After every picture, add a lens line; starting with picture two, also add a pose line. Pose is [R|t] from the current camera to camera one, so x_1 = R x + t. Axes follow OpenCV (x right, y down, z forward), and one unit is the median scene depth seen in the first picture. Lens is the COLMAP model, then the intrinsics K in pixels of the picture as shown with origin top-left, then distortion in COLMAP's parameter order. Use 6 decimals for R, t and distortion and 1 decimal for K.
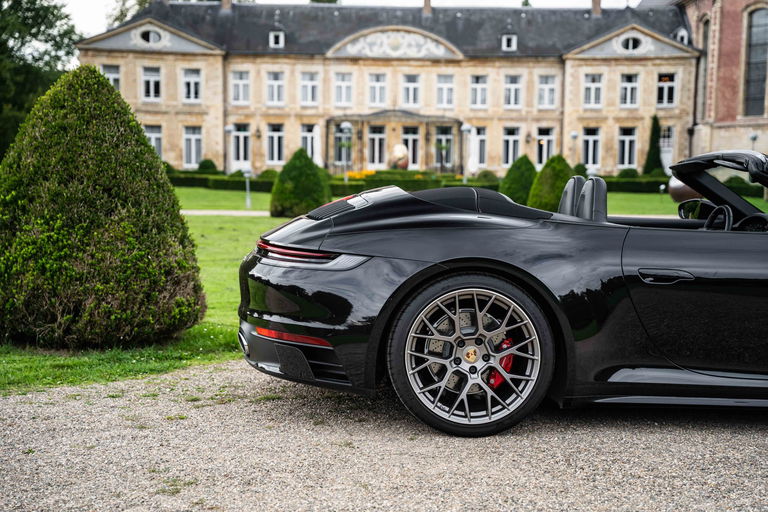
lens RADIAL K [[1166.4, 0, 384.0], [0, 1166.4, 256.0], [0, 0, 1]] dist [0.330982, -0.318534]
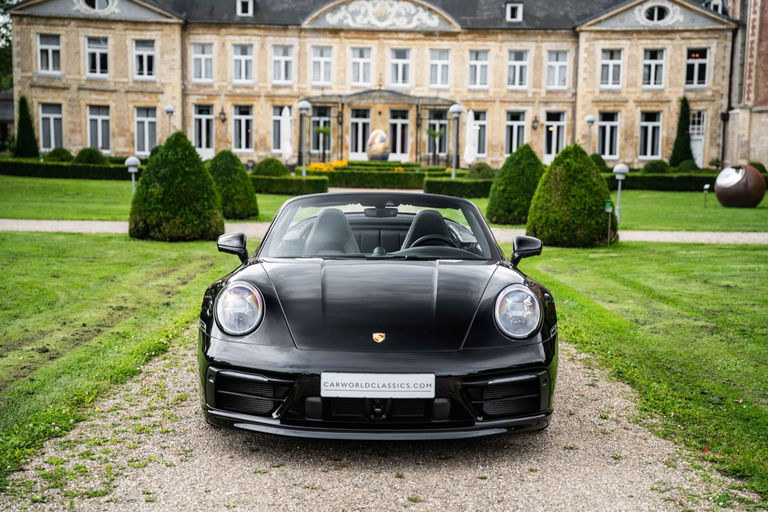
lens RADIAL K [[1166.4, 0, 384.0], [0, 1166.4, 256.0], [0, 0, 1]] dist [0.330982, -0.318534]
pose [[0.999955, 0.006614, -0.006762, 0.018323], [-0.006538, 0.999915, 0.011256, -0.012214], [0.006836, -0.011211, 0.999914, 0.134735]]
